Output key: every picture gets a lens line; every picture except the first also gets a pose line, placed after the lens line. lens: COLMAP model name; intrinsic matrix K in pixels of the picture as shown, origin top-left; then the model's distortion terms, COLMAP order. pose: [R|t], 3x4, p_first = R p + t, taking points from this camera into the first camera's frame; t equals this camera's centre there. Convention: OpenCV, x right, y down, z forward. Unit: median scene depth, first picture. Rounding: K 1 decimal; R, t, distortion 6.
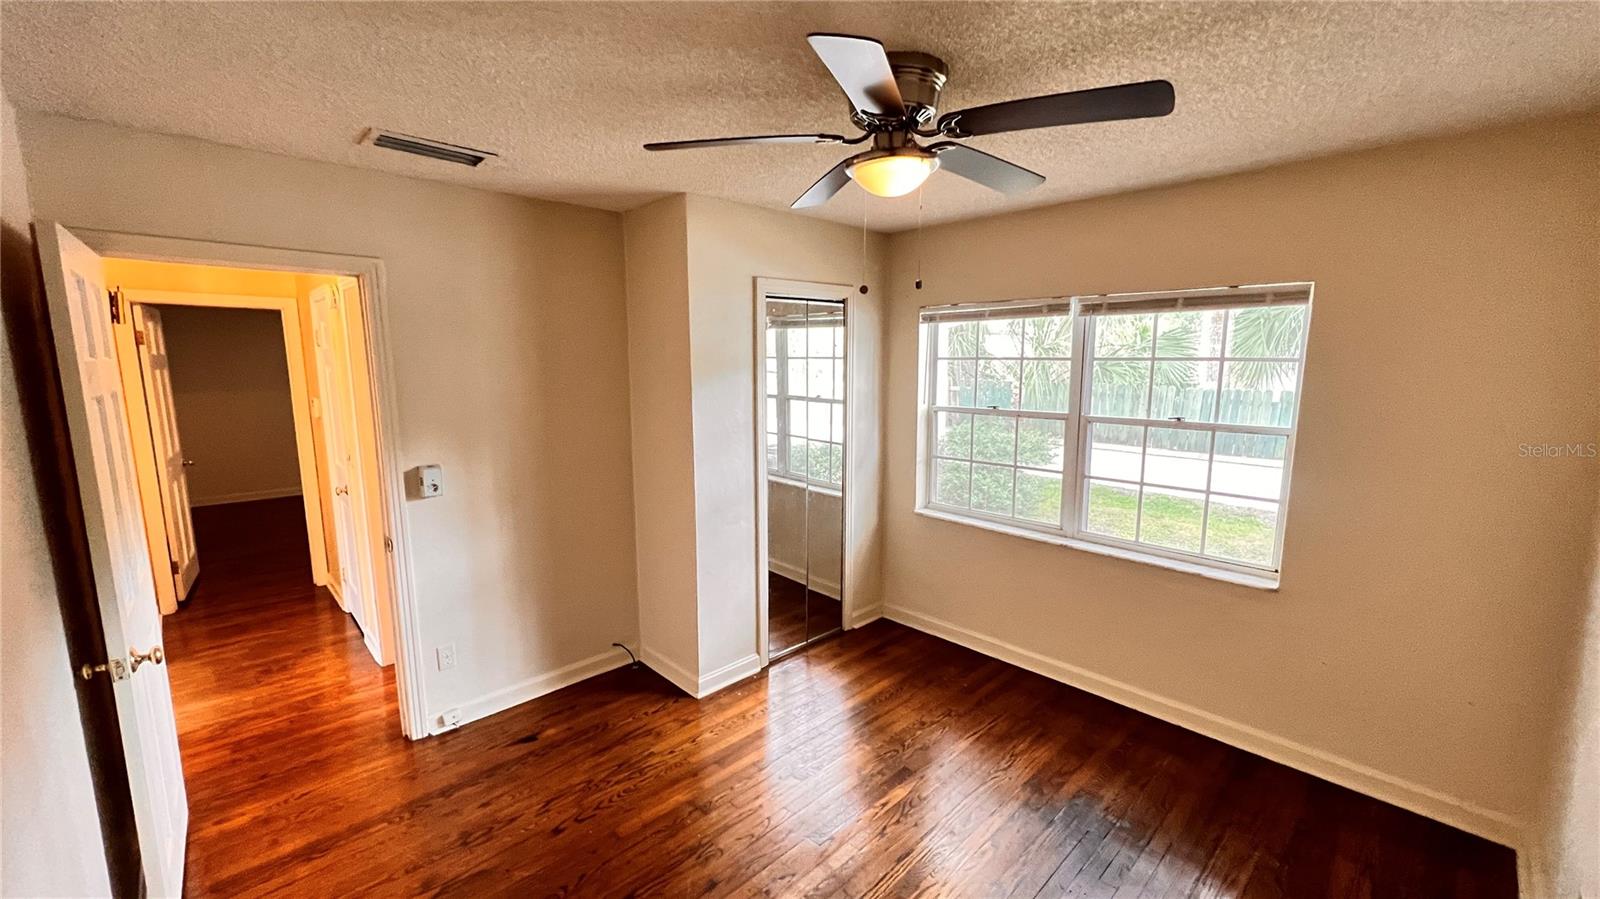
lens RADIAL K [[641.2, 0, 802.2], [0, 641.2, 451.8], [0, 0, 1]] dist [-0.000252, -0.000064]
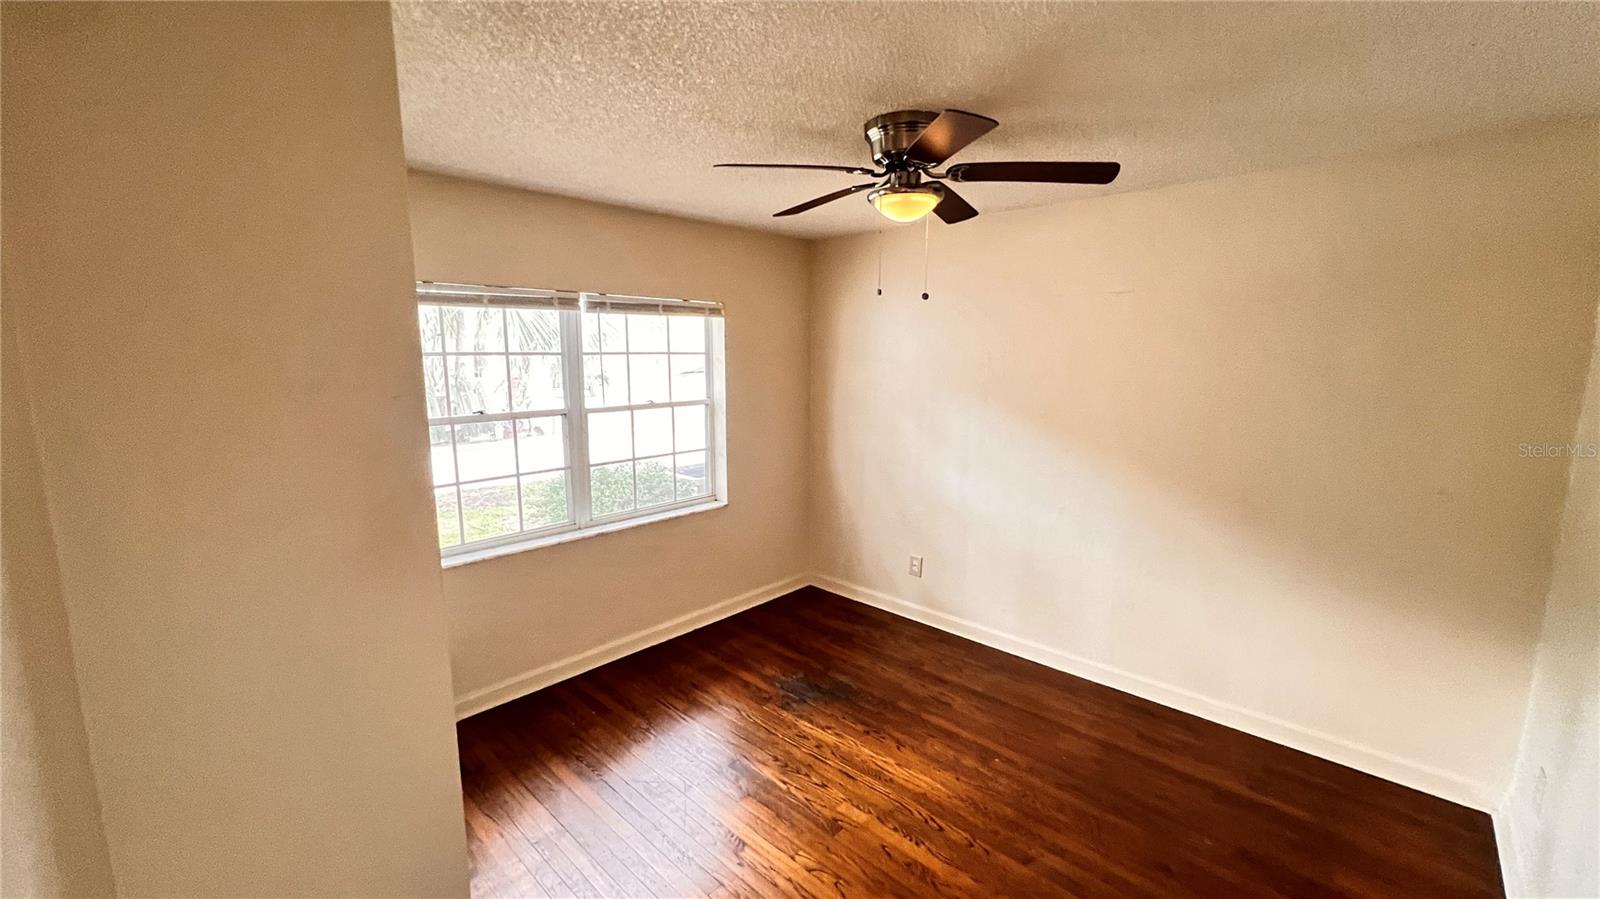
lens RADIAL K [[641.2, 0, 802.2], [0, 641.2, 451.8], [0, 0, 1]] dist [-0.000252, -0.000064]
pose [[-0.045757, -0.153796, 0.987043, -0.651505], [0.149551, 0.975887, 0.158991, -0.105810], [-0.987695, 0.154888, -0.021653, 0.726779]]
